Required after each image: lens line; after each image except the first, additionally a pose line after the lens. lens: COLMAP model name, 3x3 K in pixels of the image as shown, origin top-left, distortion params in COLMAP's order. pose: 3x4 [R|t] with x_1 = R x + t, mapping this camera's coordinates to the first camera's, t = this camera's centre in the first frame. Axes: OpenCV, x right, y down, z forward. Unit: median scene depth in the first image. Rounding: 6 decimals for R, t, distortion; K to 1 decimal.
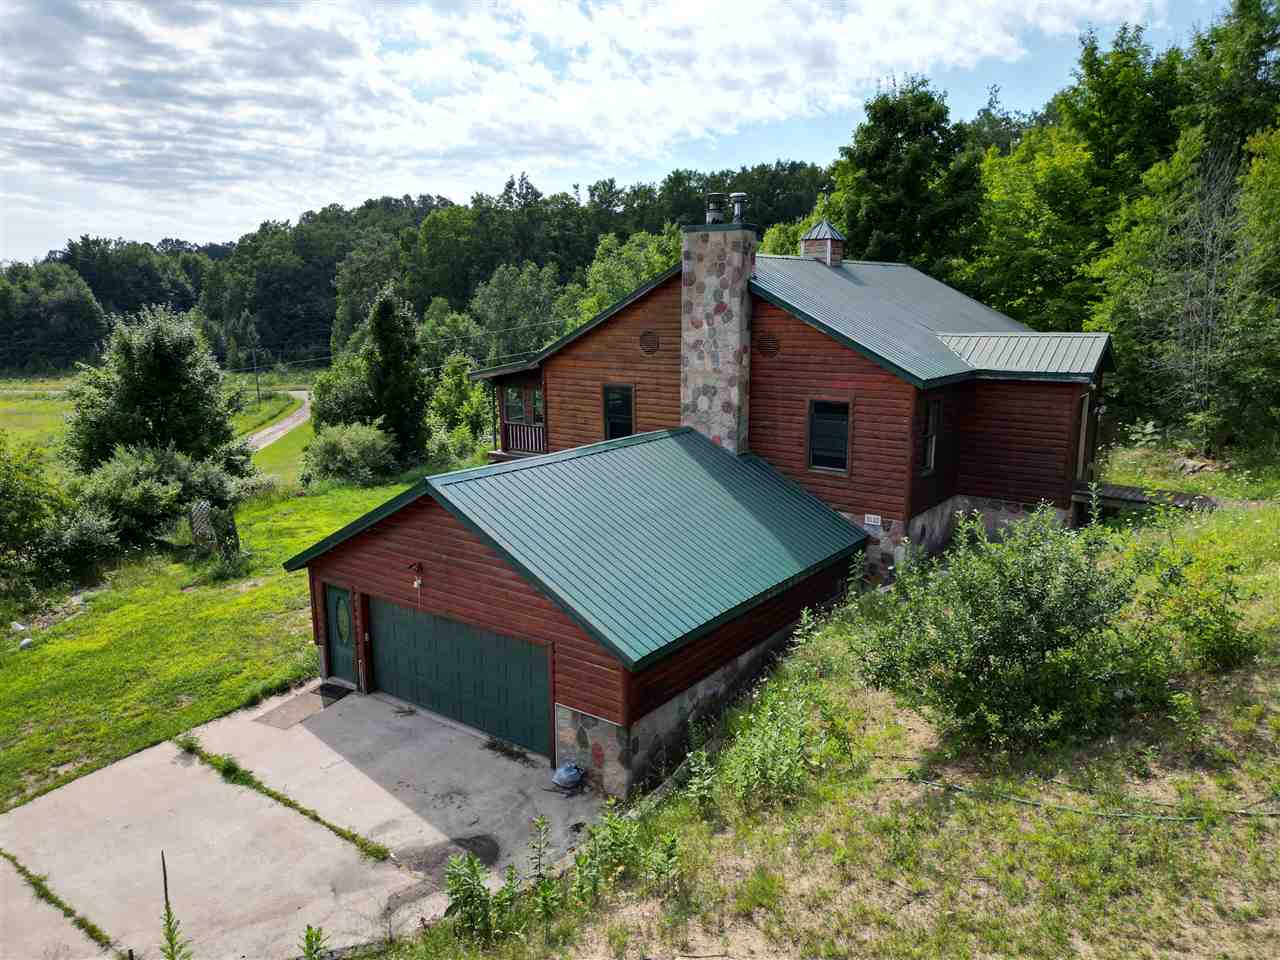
lens RADIAL K [[896.8, 0, 634.1], [0, 896.8, 477.9], [0, 0, 1]] dist [0.065723, -0.052240]
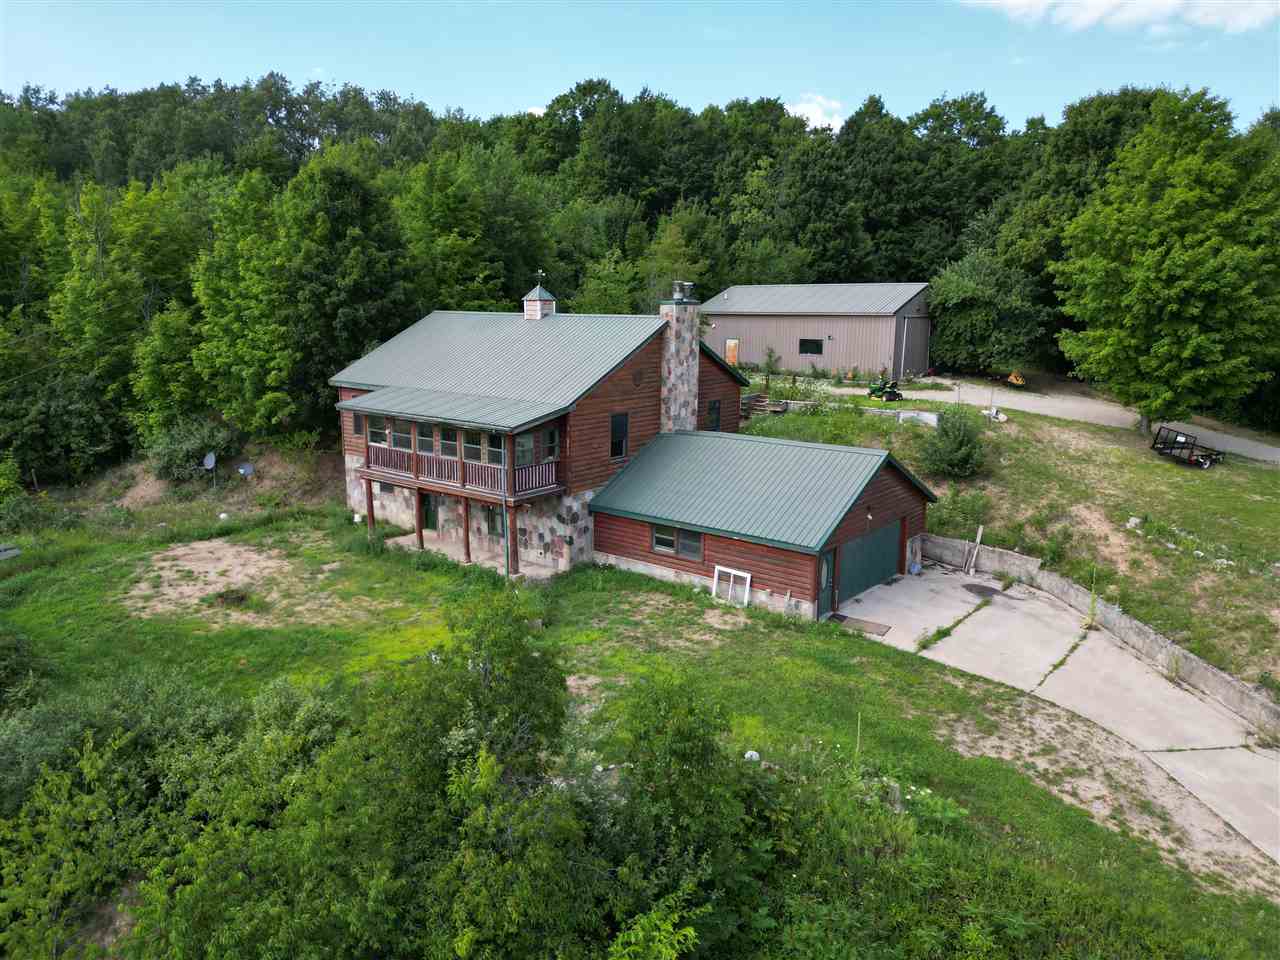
lens RADIAL K [[896.8, 0, 634.1], [0, 896.8, 477.9], [0, 0, 1]] dist [0.065723, -0.052240]
pose [[0.049353, -0.188296, 0.980872, -1.530446], [0.190169, 0.965874, 0.175848, -0.273320], [-0.980510, 0.177852, 0.083477, 1.005783]]
